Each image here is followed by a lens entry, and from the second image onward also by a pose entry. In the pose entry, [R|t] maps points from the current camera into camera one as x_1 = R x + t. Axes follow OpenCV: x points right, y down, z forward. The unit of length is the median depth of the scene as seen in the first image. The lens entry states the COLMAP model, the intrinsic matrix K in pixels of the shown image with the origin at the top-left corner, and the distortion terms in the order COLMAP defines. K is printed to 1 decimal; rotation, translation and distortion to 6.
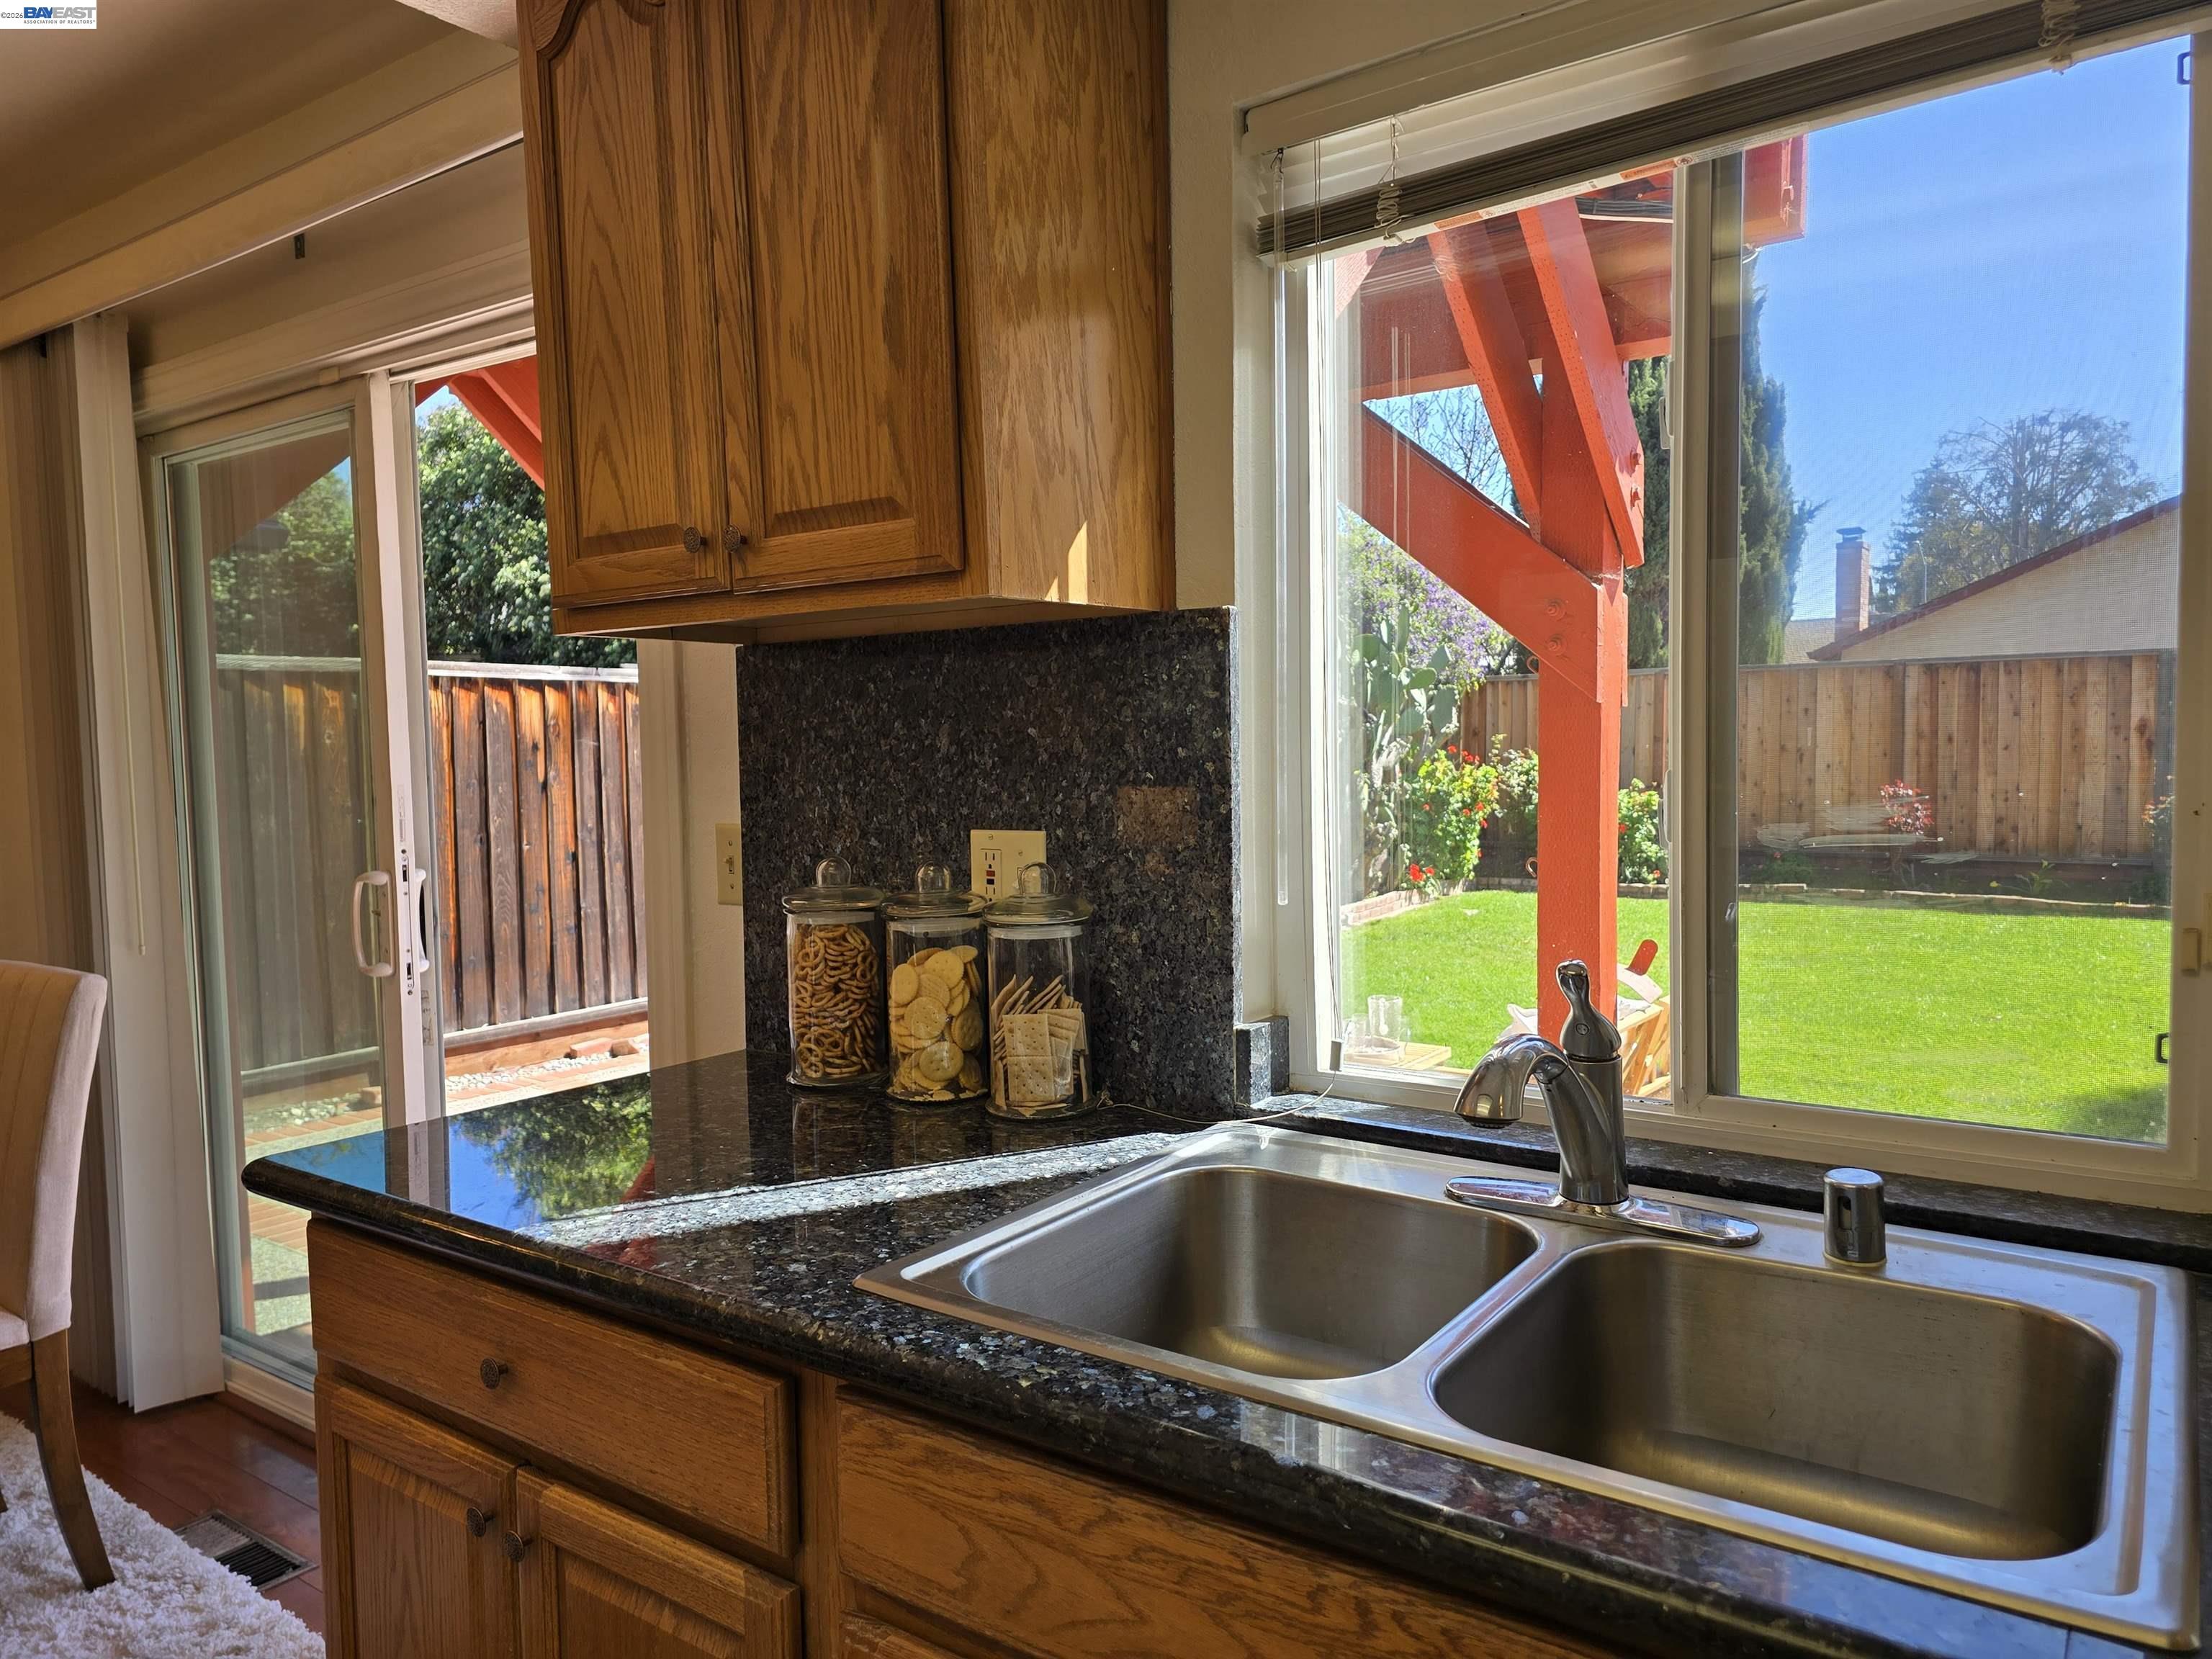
lens RADIAL K [[1478.8, 0, 1127.0], [0, 1478.8, 848.7], [0, 0, 1]] dist [0.073460, -0.065045]
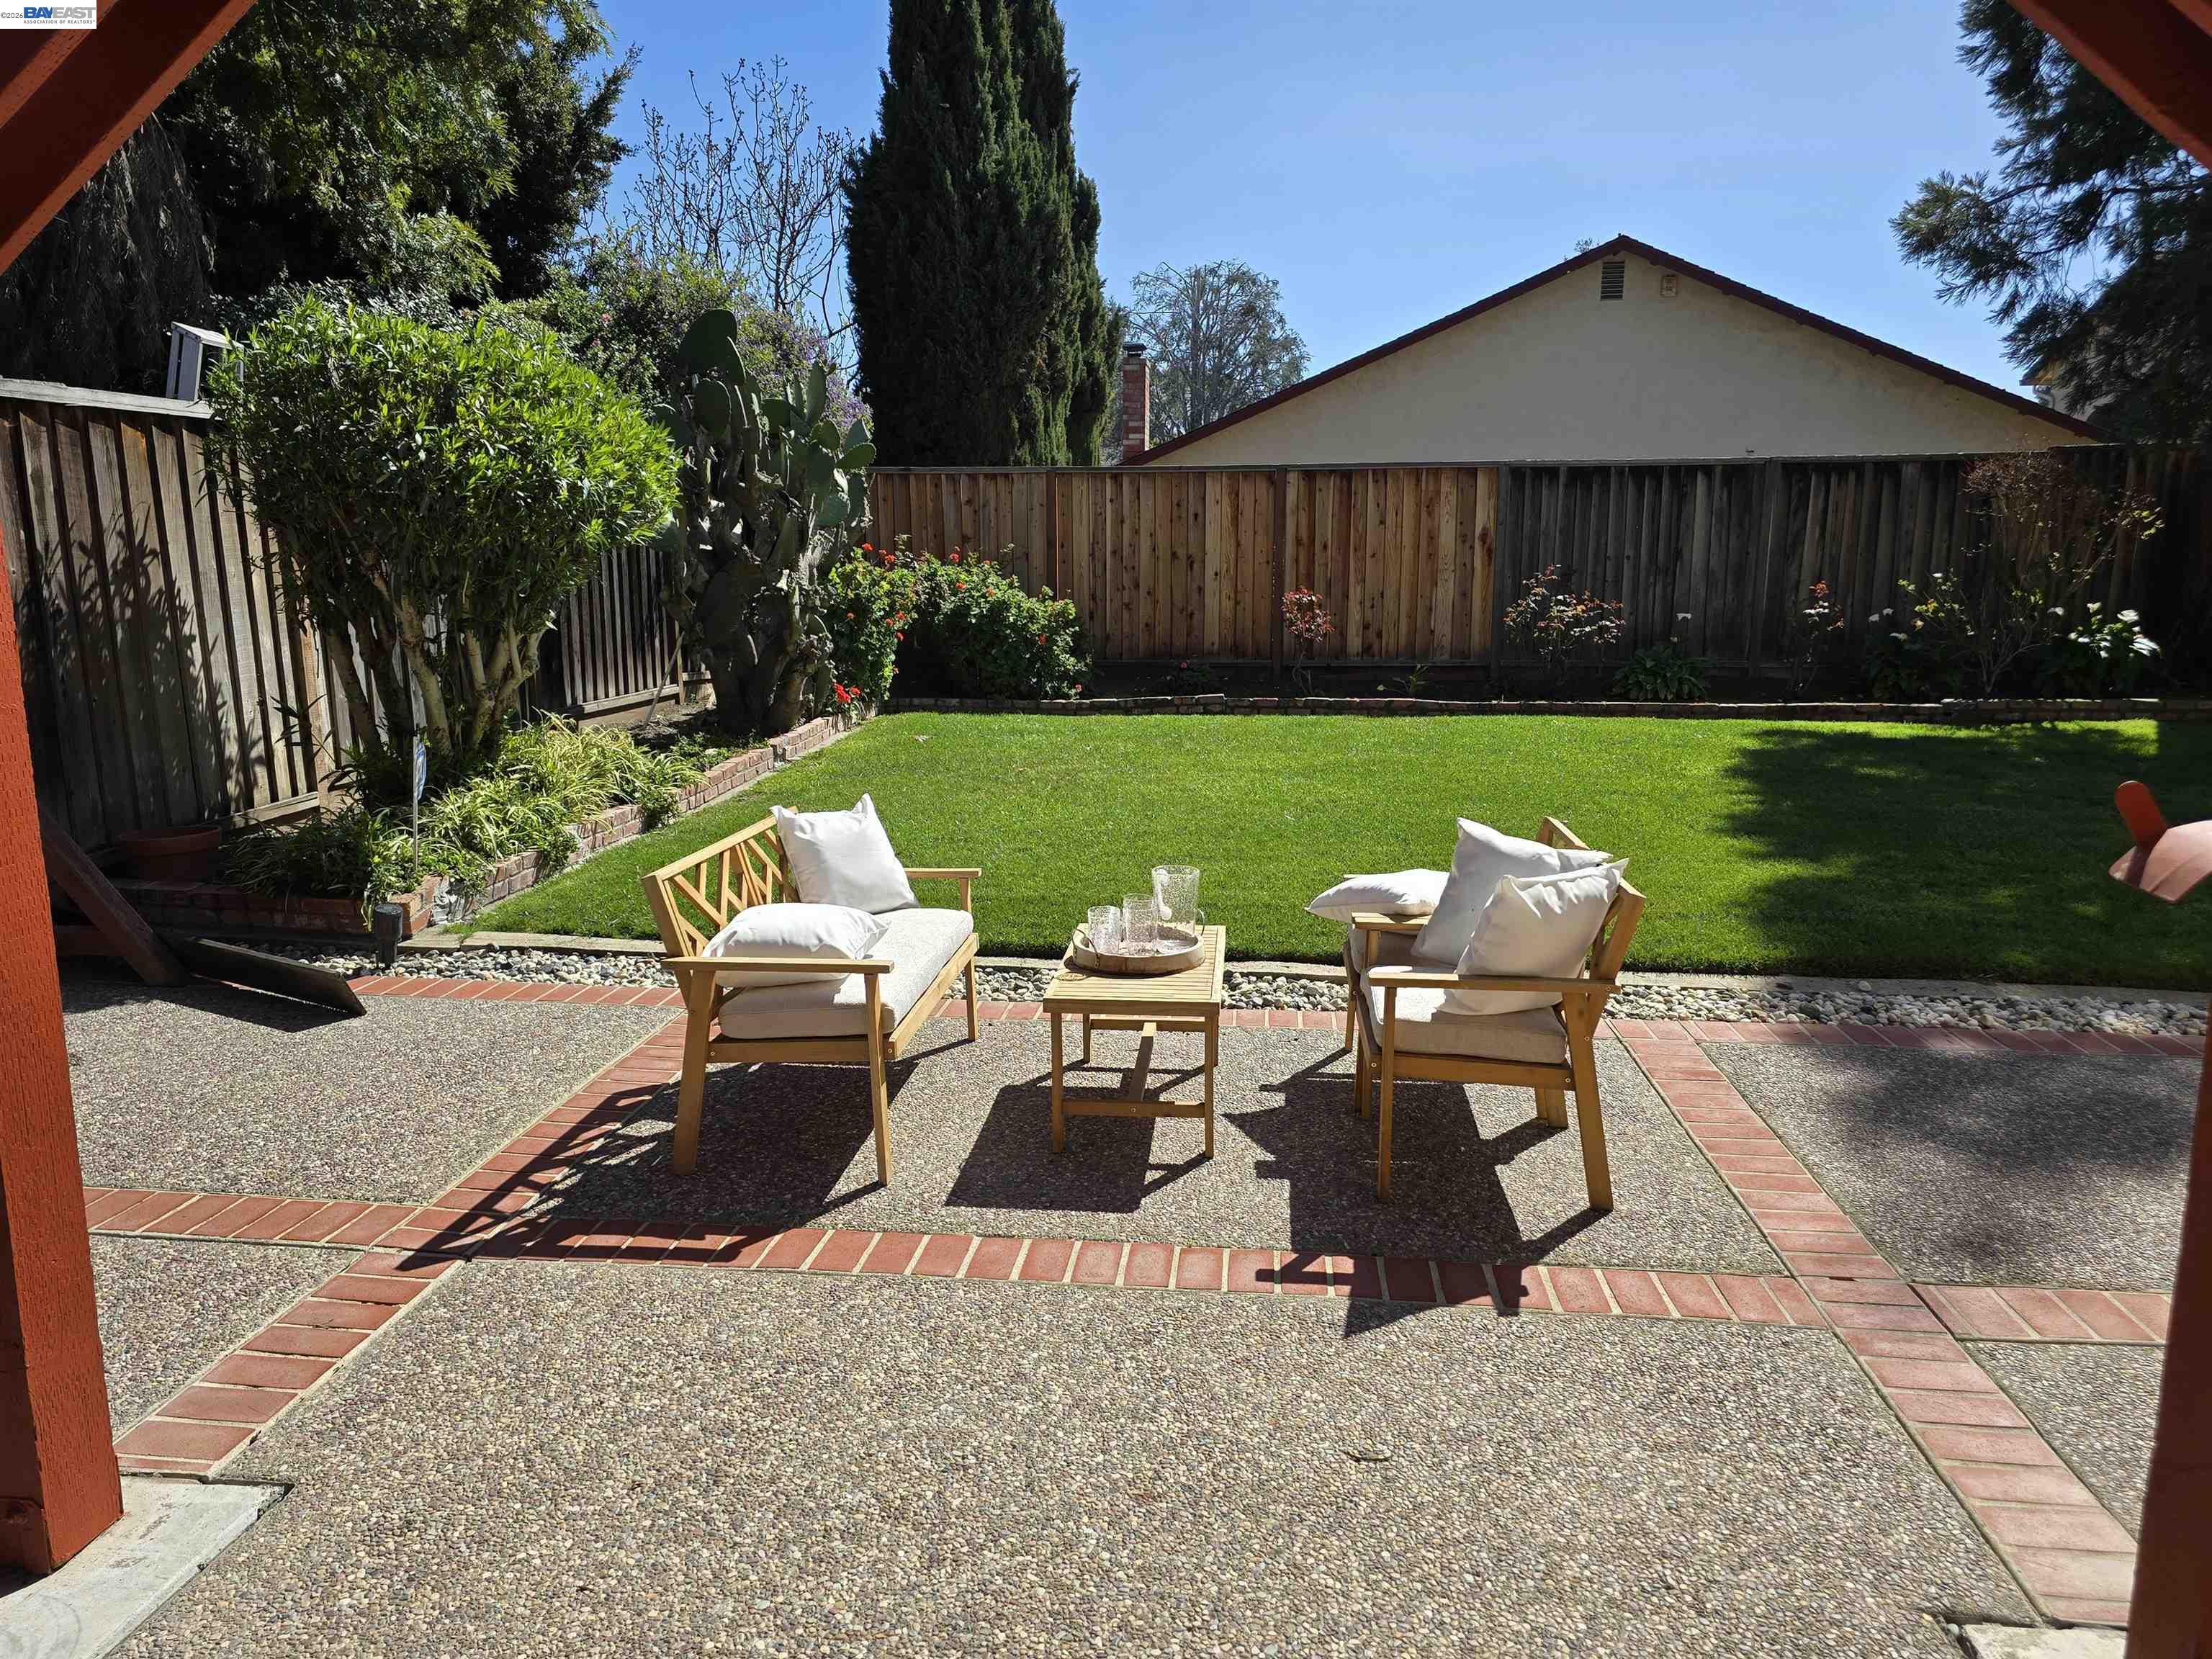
lens RADIAL K [[1478.8, 0, 1108.4], [0, 1478.8, 833.8], [0, 0, 1]] dist [0.073460, -0.065045]
pose [[0.876504, -0.075503, 0.475437, -0.077716], [0.023406, 0.993140, 0.114568, 0.001901], [-0.480825, -0.089291, 0.872258, 0.177115]]
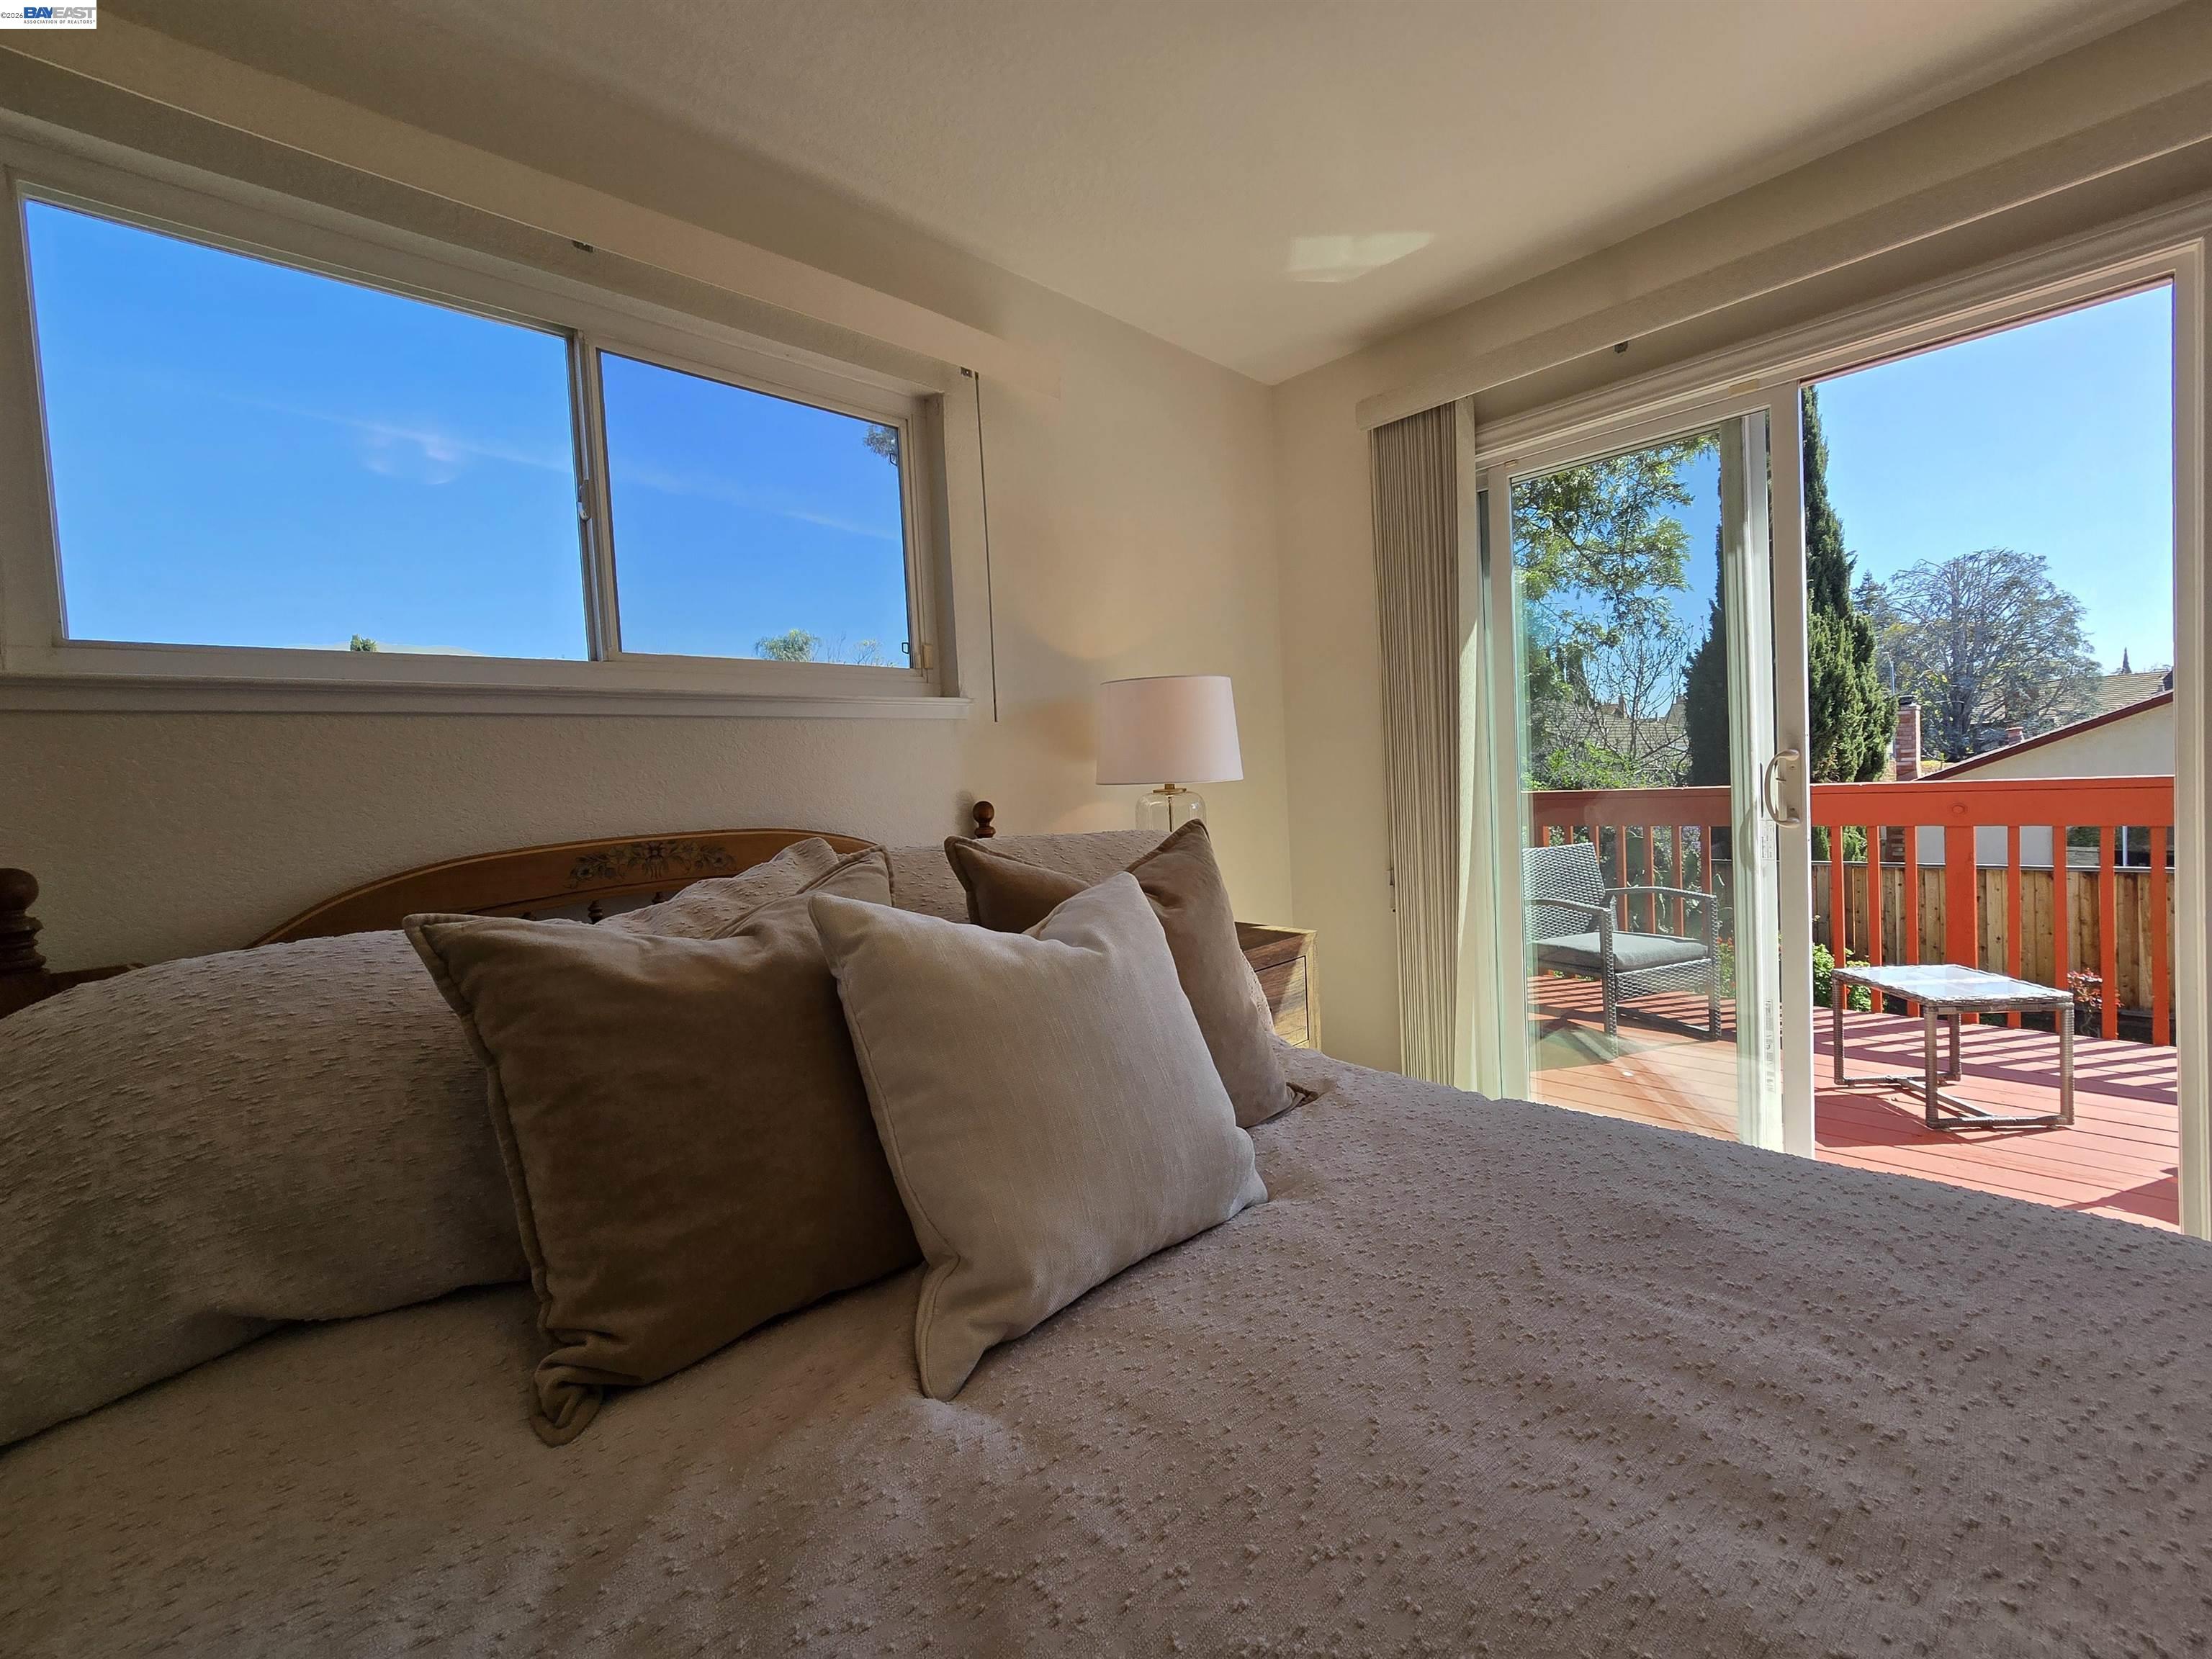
lens RADIAL K [[907.2, 0, 1105.8], [0, 907.2, 817.0], [0, 0, 1]] dist [-0.006105, 0.001442]
pose [[0.980414, -0.031065, -0.194485, -0.197254], [0.026760, 0.999336, -0.024727, -0.181329], [0.195124, 0.019038, 0.980594, 0.005138]]
